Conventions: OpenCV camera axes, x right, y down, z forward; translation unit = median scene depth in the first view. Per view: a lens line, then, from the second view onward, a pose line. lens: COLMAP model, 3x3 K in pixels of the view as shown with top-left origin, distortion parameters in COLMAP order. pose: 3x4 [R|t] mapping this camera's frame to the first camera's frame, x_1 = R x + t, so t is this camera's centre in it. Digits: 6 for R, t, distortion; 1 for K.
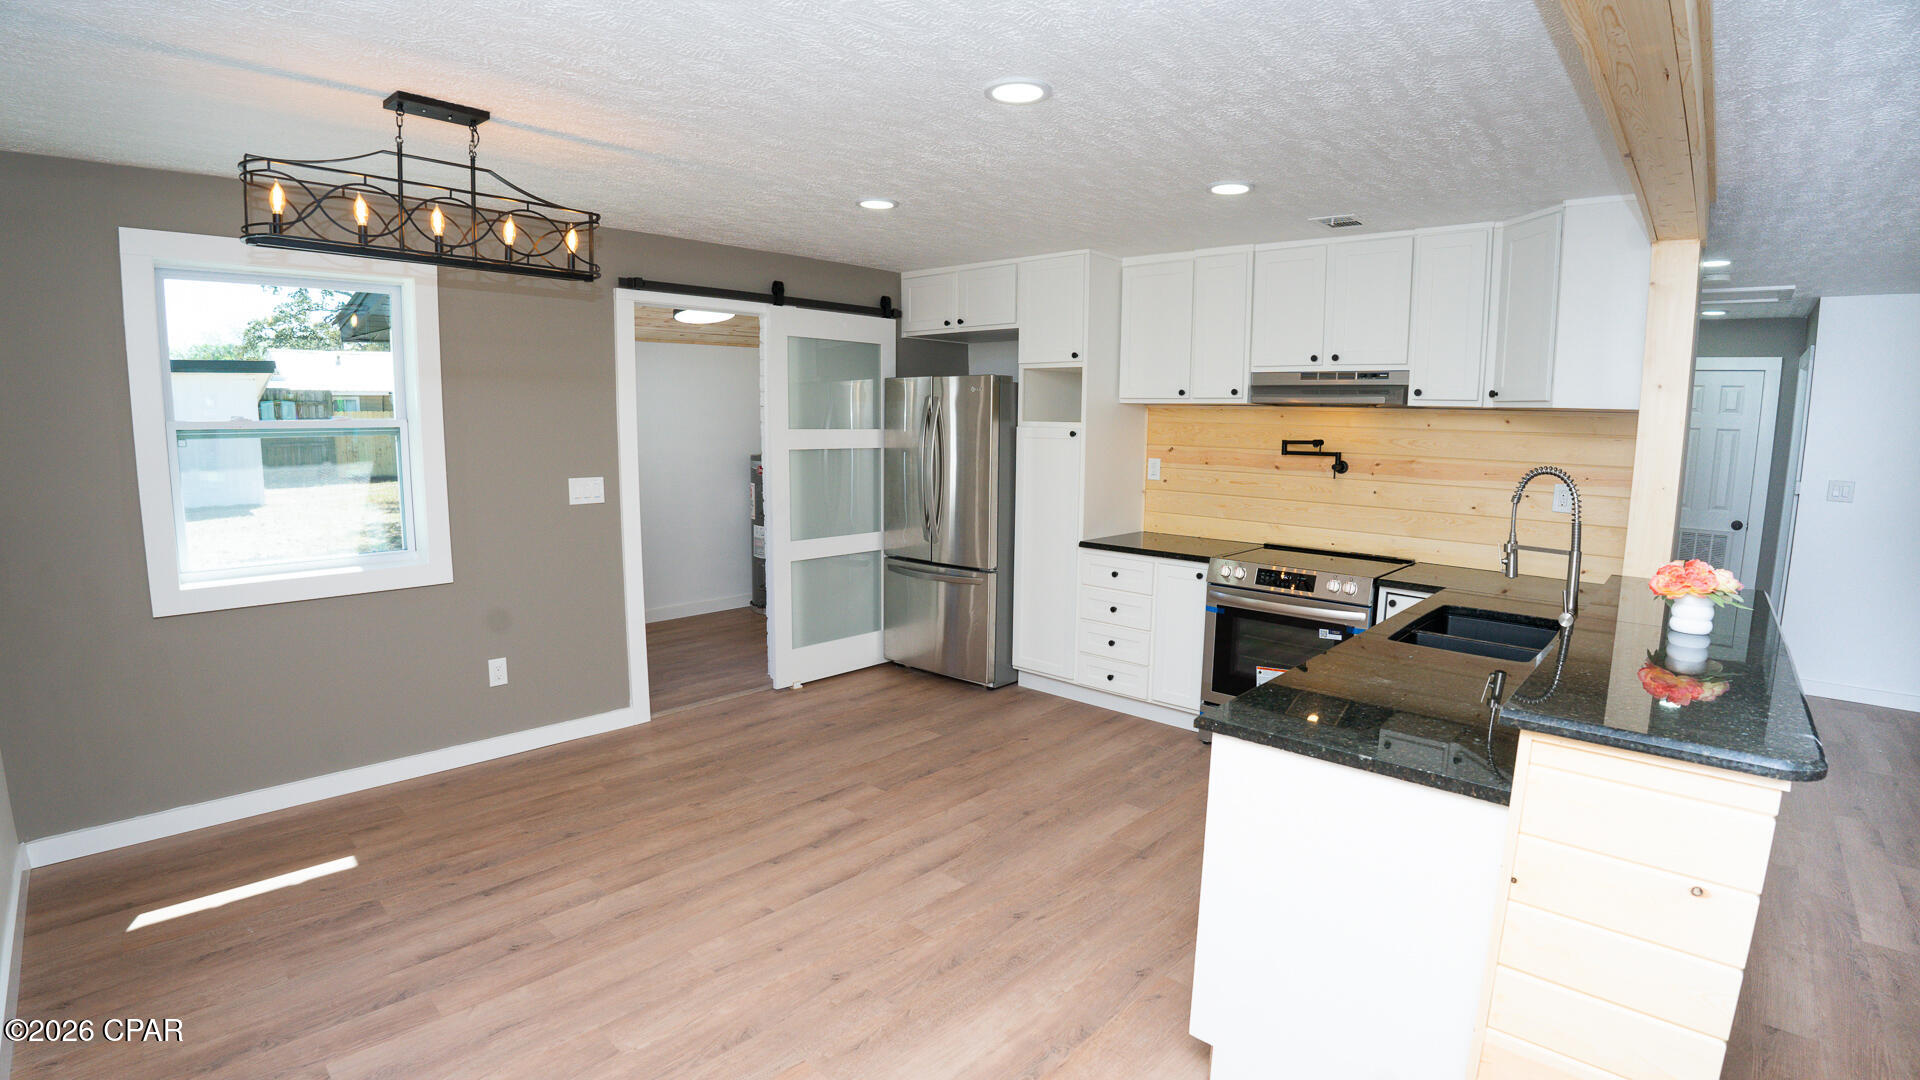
lens RADIAL K [[888.1, 0, 959.9], [0, 888.1, 547.0], [0, 0, 1]] dist [-0.118319, 0.026776]
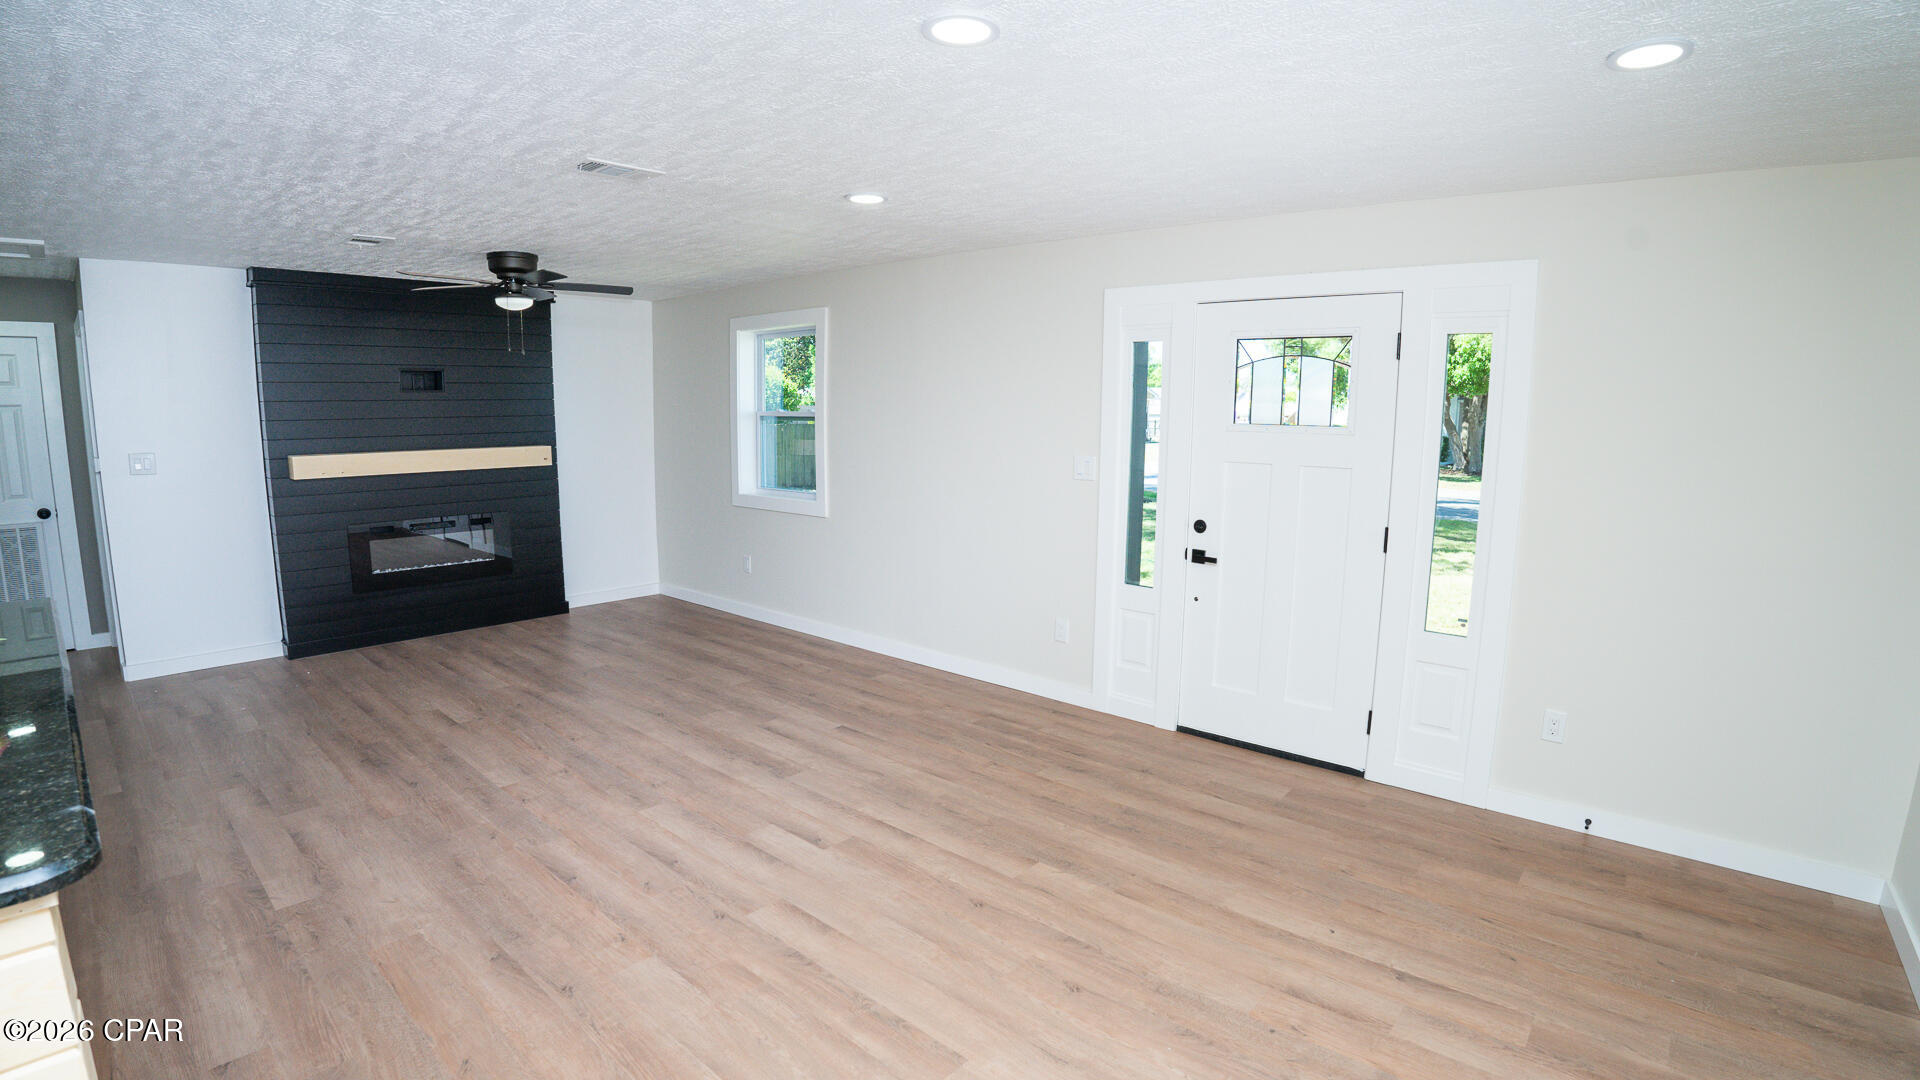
lens RADIAL K [[888.1, 0, 959.9], [0, 888.1, 547.0], [0, 0, 1]] dist [-0.118319, 0.026776]
pose [[-0.034262, -0.166698, 0.985412, 0.106264], [0.134230, 0.976290, 0.169822, -0.005353], [-0.990358, 0.138091, -0.011074, 0.045085]]
